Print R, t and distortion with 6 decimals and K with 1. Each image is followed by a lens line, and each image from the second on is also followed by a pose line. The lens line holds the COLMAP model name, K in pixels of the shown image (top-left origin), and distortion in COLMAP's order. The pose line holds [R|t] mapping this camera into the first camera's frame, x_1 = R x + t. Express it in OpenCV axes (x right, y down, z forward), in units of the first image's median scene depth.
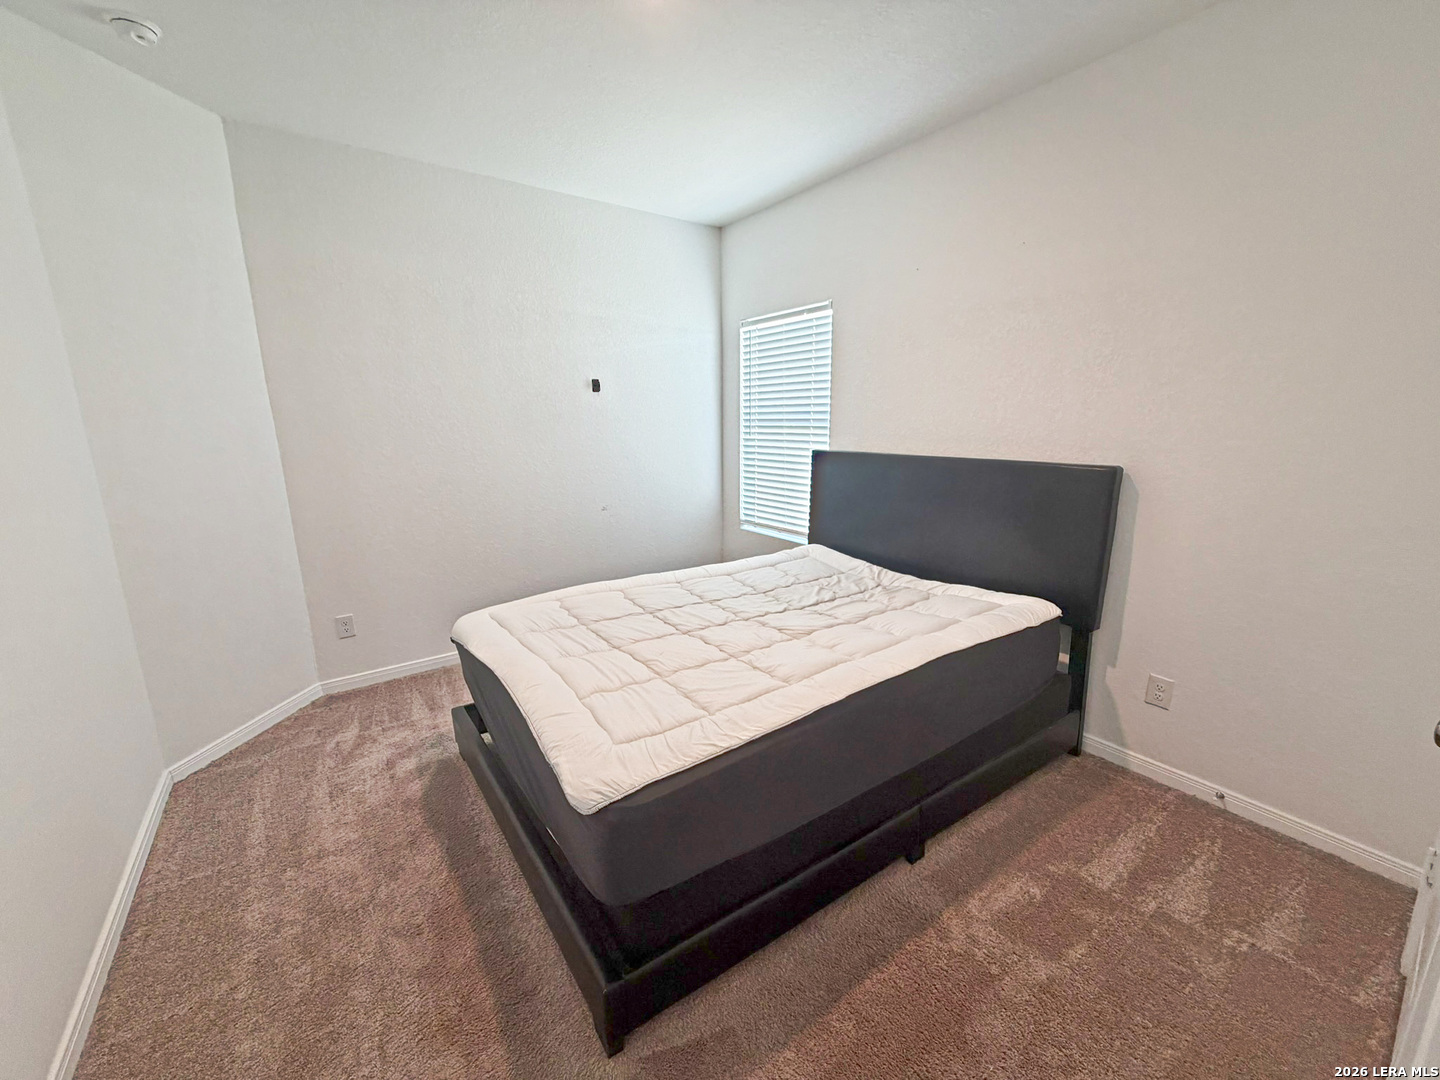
lens RADIAL K [[575.9, 0, 717.6], [0, 575.9, 541.5], [0, 0, 1]] dist [0.000126, 0.000502]
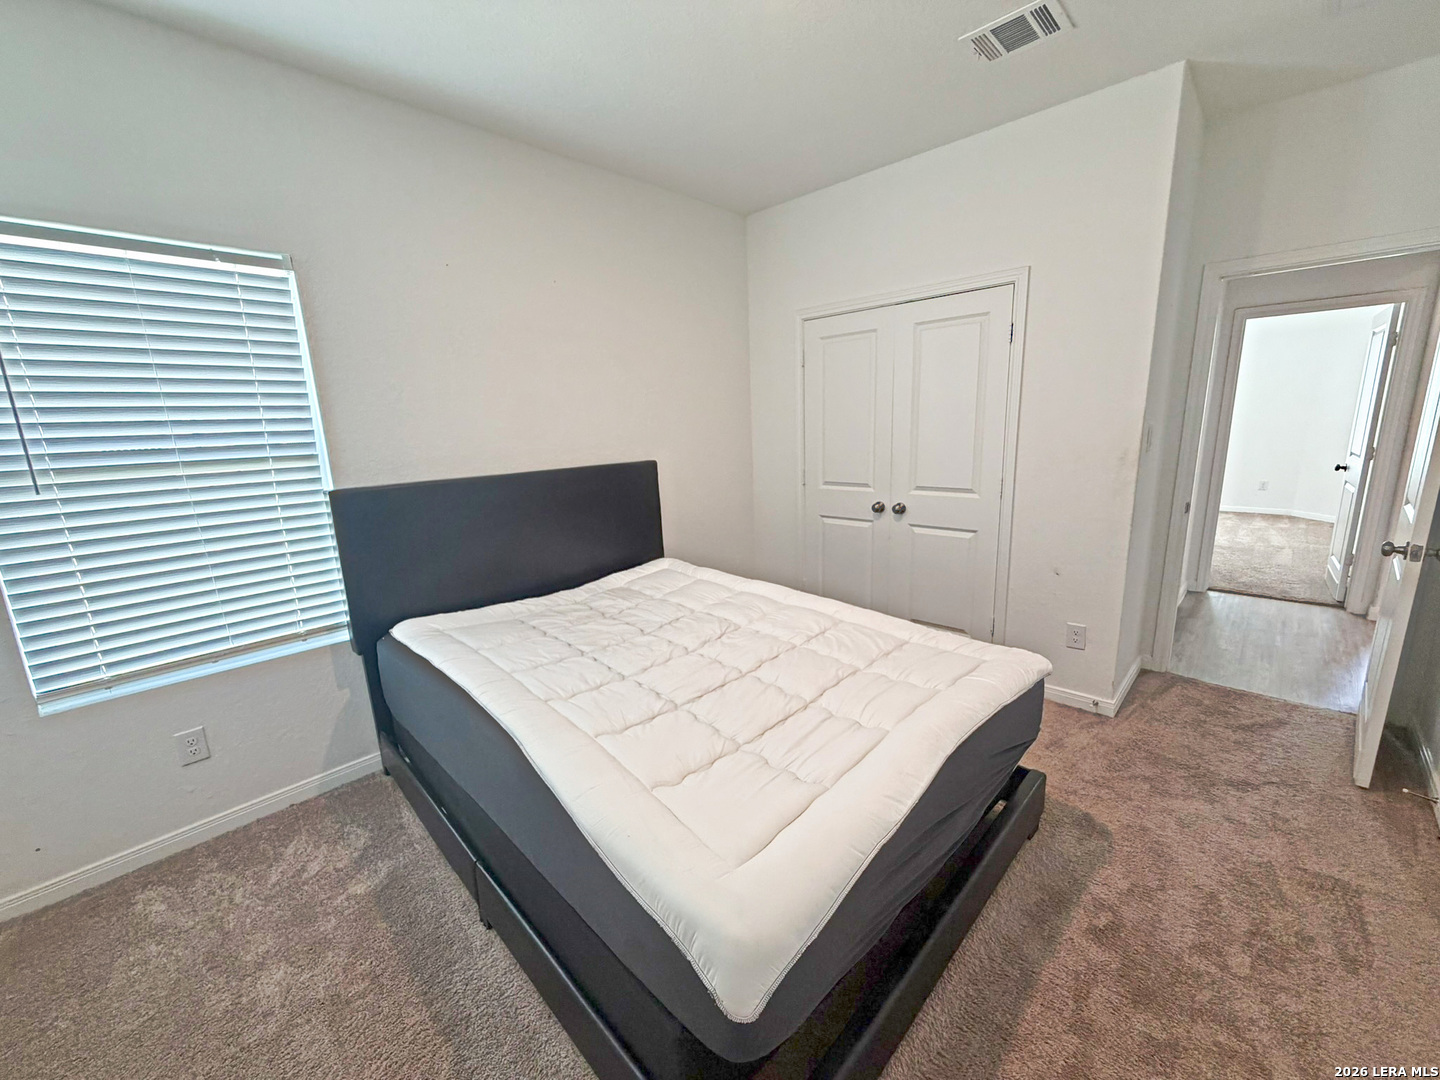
lens RADIAL K [[575.9, 0, 717.6], [0, 575.9, 541.5], [0, 0, 1]] dist [0.000126, 0.000502]
pose [[-0.169561, -0.183807, 0.968227, -0.546830], [0.246295, 0.943375, 0.222222, -0.147904], [-0.954247, 0.276150, -0.114689, 0.706095]]
